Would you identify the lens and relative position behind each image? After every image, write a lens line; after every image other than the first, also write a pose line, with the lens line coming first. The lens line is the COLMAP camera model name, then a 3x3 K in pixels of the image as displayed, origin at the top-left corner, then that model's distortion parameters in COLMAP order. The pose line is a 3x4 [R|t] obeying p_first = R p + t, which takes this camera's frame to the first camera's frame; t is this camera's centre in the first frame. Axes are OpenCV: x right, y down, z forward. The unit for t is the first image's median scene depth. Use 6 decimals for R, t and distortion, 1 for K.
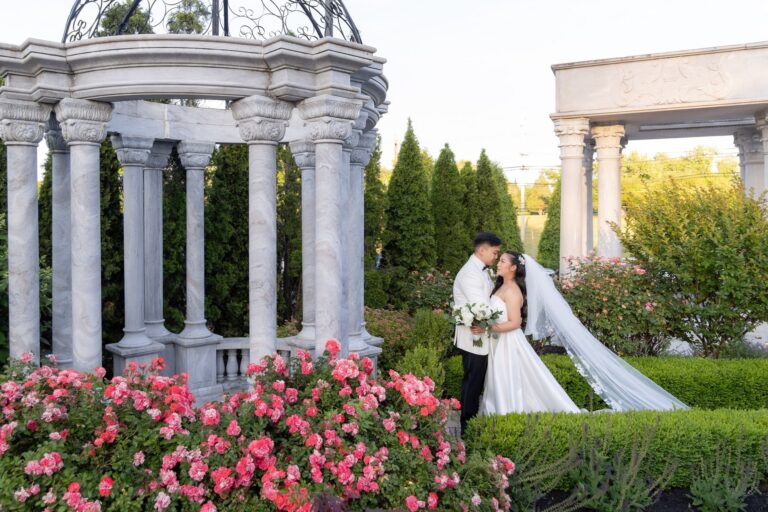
lens RADIAL K [[640.1, 0, 351.7], [0, 640.1, 225.9], [0, 0, 1]] dist [-0.014059, -0.002660]
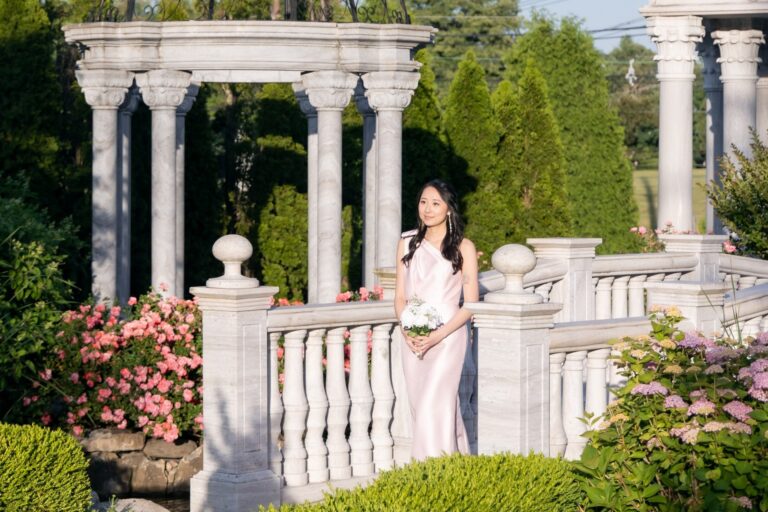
lens RADIAL K [[2009.5, 0, 225.4], [0, 2009.5, 139.5], [0, 0, 1]] dist [0.040379, 0.041607]
pose [[0.998825, 0.005309, 0.048180, -0.479268], [-0.003868, 0.999544, -0.029940, 0.028135], [-0.048317, 0.029719, 0.998390, -2.429482]]
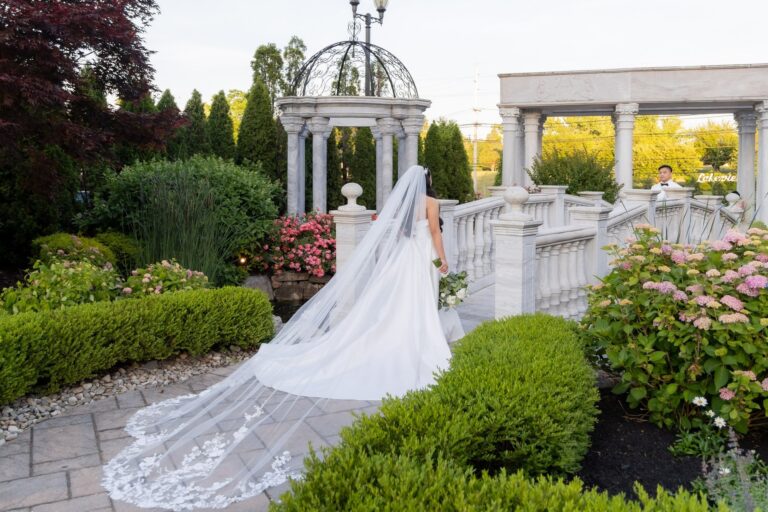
lens RADIAL K [[634.6, 0, 384.8], [0, 634.6, 188.4], [0, 0, 1]] dist [0.003350, -0.002208]
pose [[0.992881, 0.003581, 0.119057, -0.455140], [-0.005248, 0.999893, 0.013688, 0.057893], [-0.118996, -0.014215, 0.992793, -1.587265]]
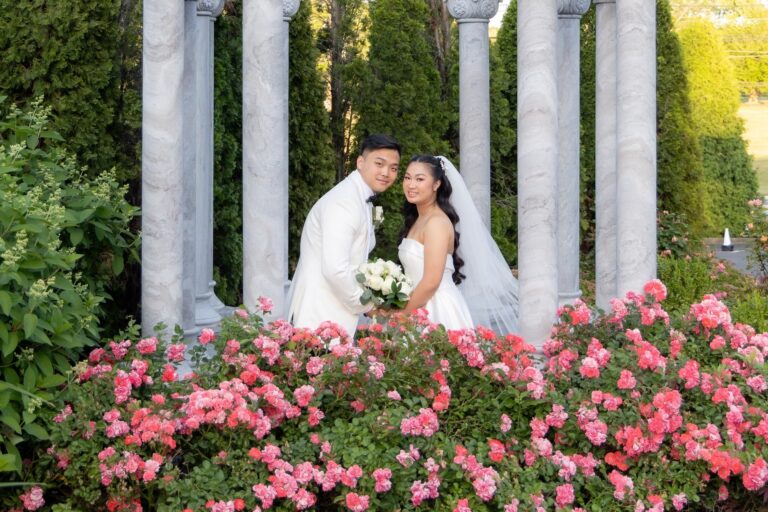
lens RADIAL K [[1407.2, 0, 385.9], [0, 1407.2, 86.5], [0, 0, 1]] dist [-0.004249, -0.033755]
pose [[0.993668, 0.003342, 0.112305, -0.455415], [-0.000397, 0.999656, -0.026234, 0.008181], [-0.112354, 0.026024, 0.993327, -0.441755]]
